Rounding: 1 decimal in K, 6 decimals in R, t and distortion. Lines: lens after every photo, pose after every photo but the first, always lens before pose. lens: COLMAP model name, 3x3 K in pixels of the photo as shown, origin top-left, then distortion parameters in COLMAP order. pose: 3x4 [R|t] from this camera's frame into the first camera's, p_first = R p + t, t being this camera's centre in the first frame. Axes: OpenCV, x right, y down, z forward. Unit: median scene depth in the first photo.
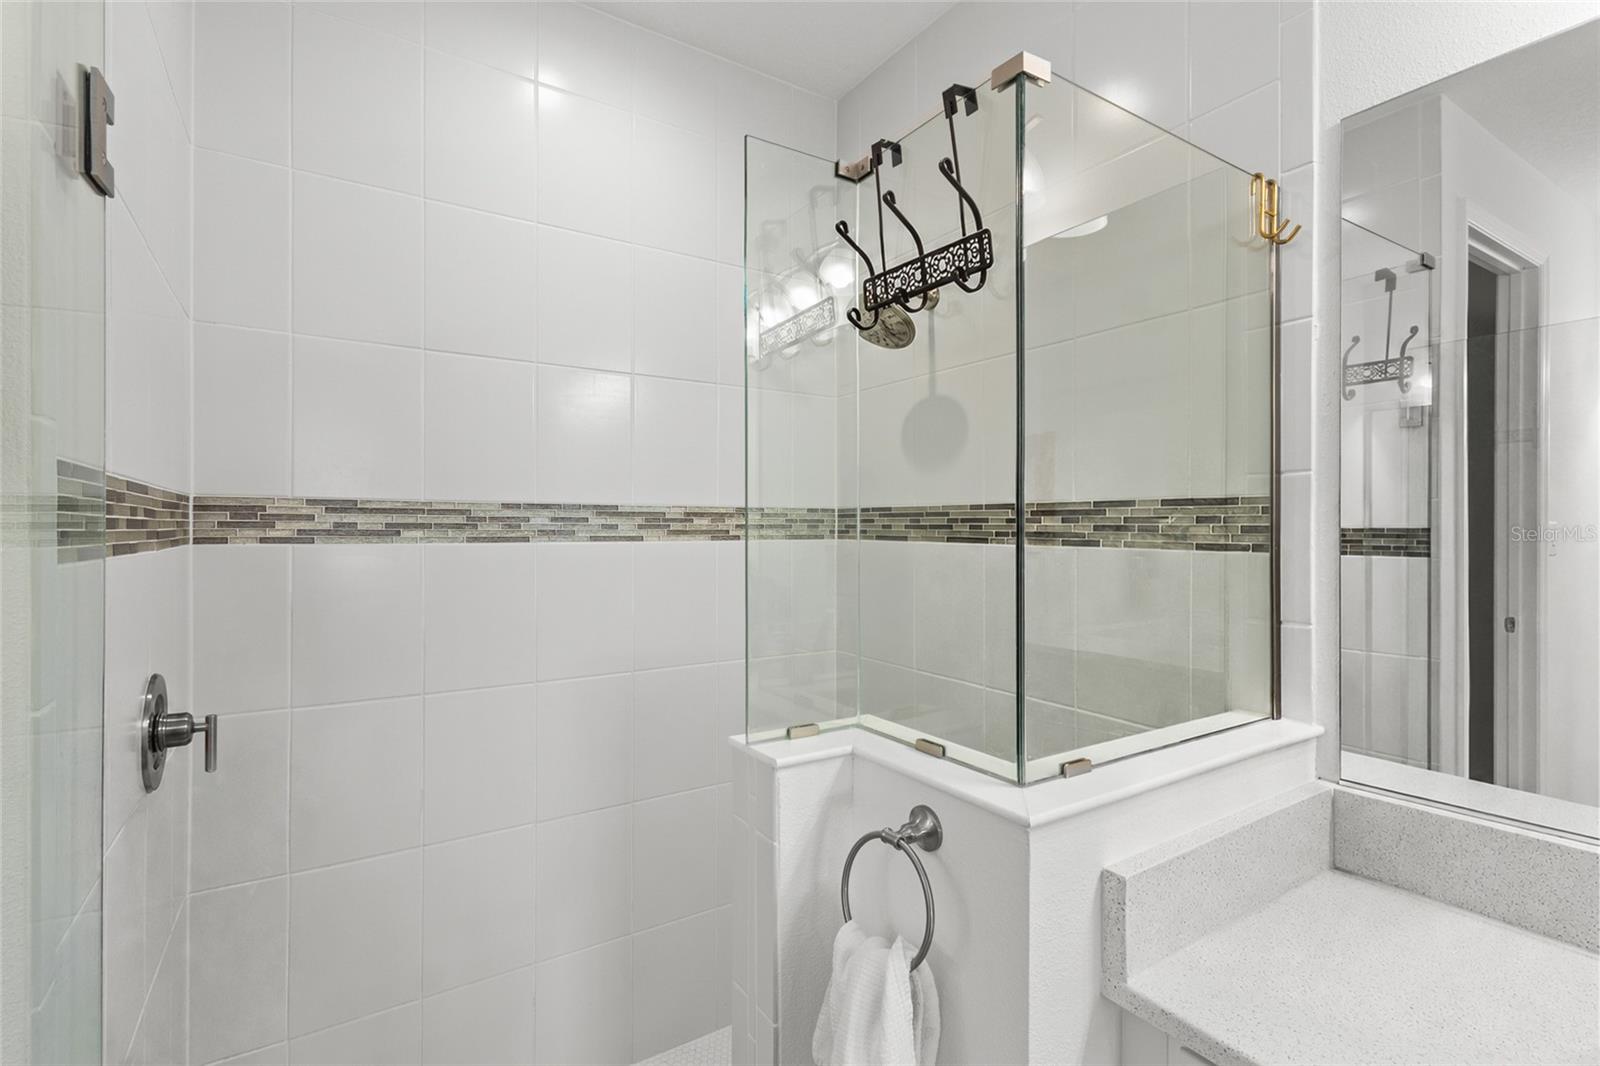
lens RADIAL K [[744.8, 0, 801.6], [0, 744.8, 530.6], [0, 0, 1]] dist [0.008852, 0.000890]
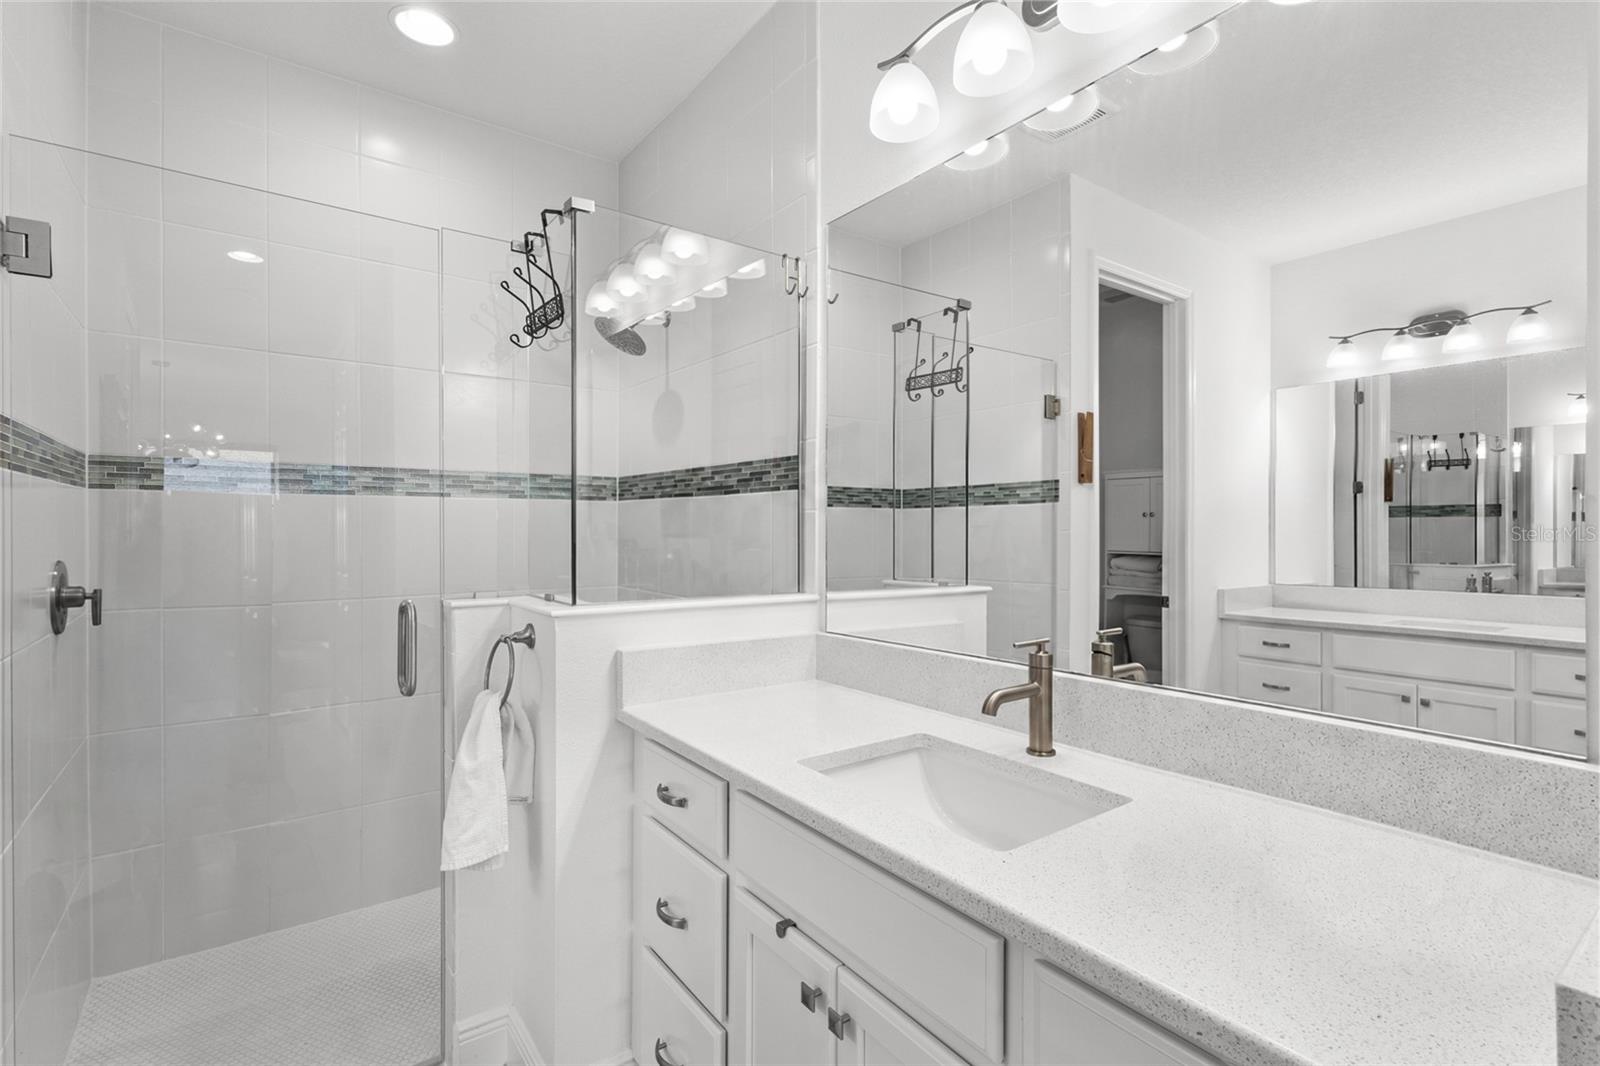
lens RADIAL K [[744.8, 0, 798.2], [0, 744.8, 531.6], [0, 0, 1]] dist [0.008852, 0.000890]
pose [[0.998097, -0.000042, 0.061666, 0.428829], [-0.000187, 0.999993, 0.003714, 0.093146], [-0.061666, -0.003718, 0.998090, -0.487939]]
